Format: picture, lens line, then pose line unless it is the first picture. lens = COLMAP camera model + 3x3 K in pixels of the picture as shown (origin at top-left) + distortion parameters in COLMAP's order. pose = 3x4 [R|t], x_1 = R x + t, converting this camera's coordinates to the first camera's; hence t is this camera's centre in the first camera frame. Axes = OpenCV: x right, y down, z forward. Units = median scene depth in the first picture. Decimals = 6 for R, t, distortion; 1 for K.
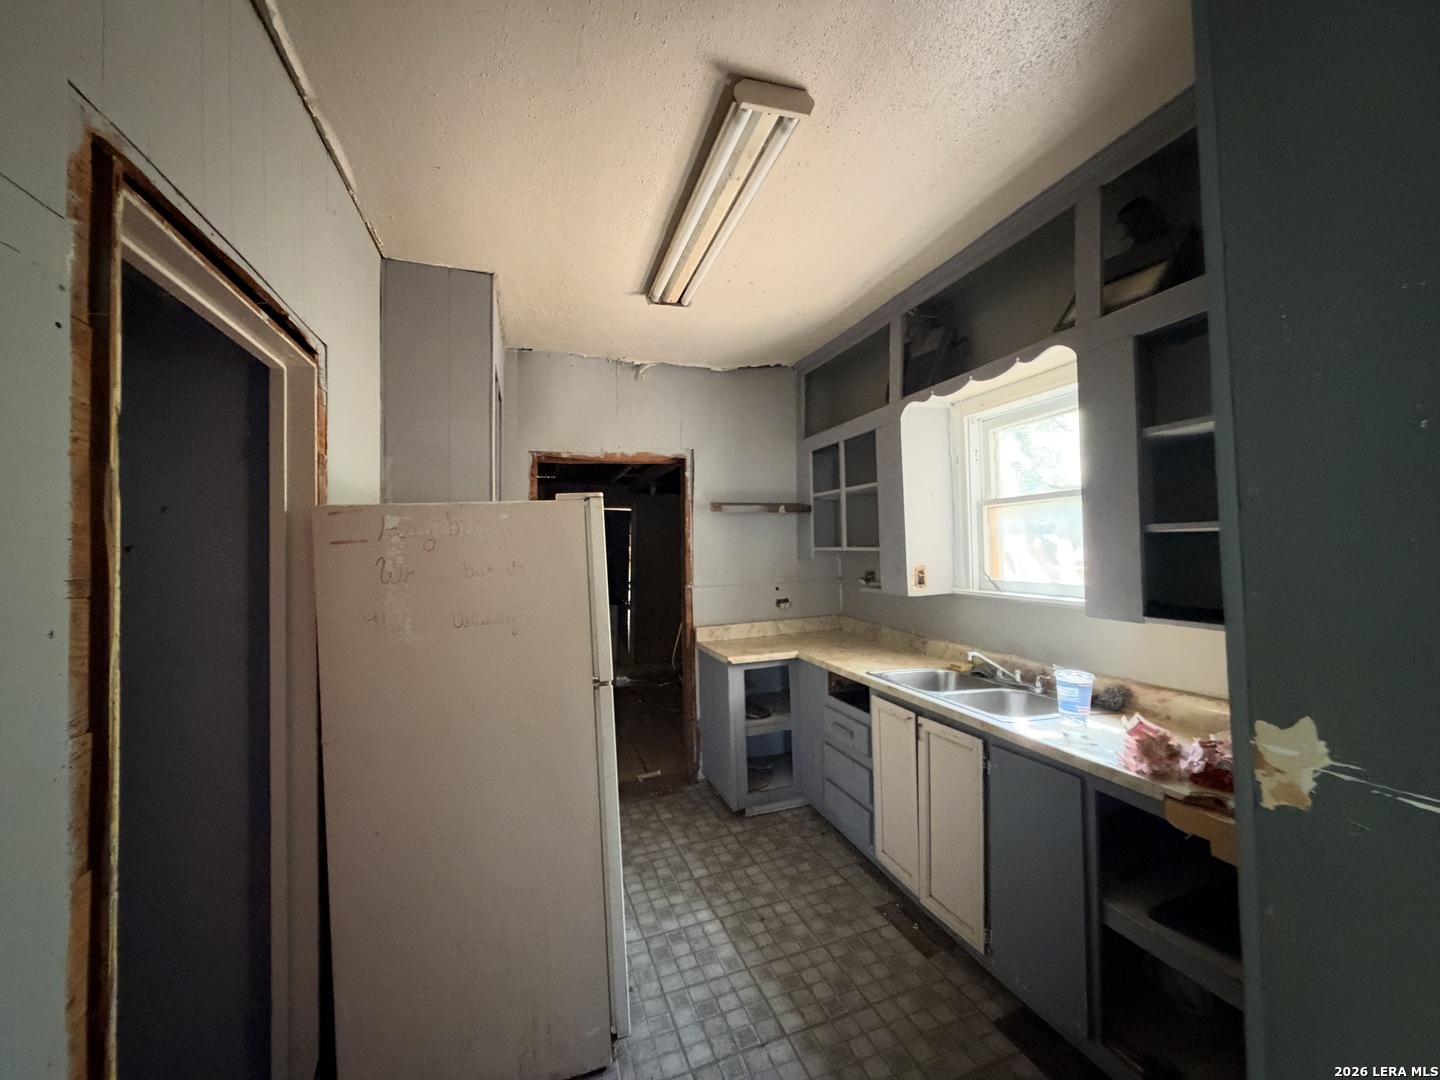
lens RADIAL K [[575.6, 0, 725.5], [0, 575.6, 542.0], [0, 0, 1]] dist [0.001680, 0.000325]
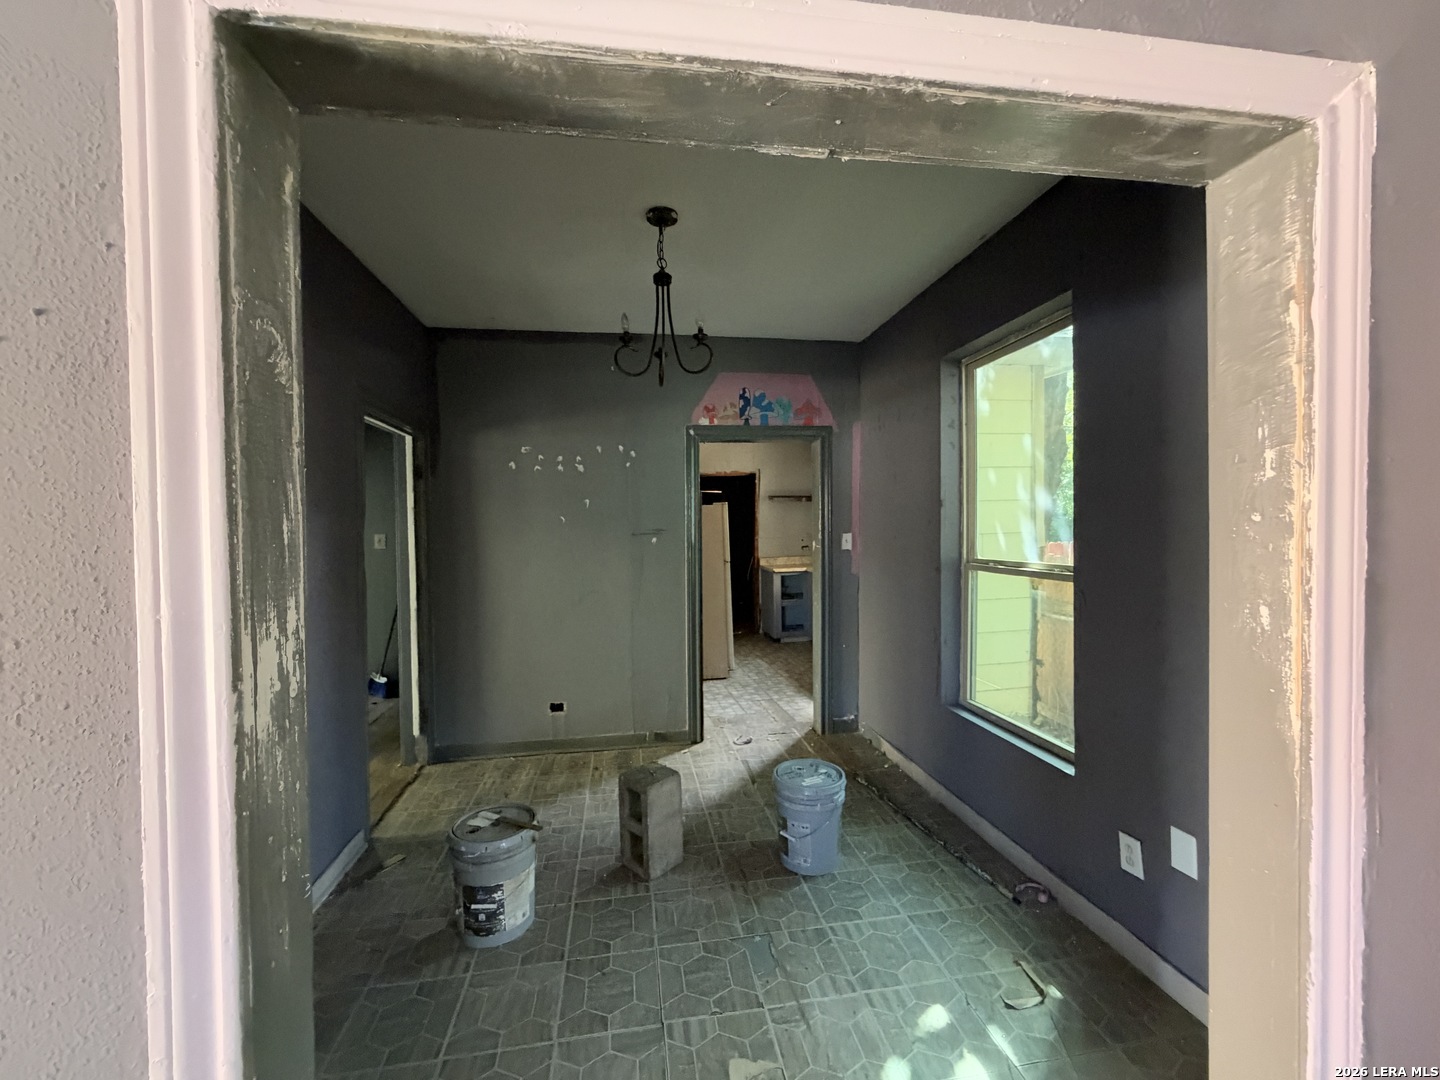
lens RADIAL K [[575.6, 0, 715.2], [0, 575.6, 535.6], [0, 0, 1]] dist [0.001680, 0.000325]
pose [[0.989069, 0.017978, -0.146356, 0.098028], [-0.011225, 0.998840, 0.046834, -0.024725], [0.147029, -0.044679, 0.988123, -1.121476]]
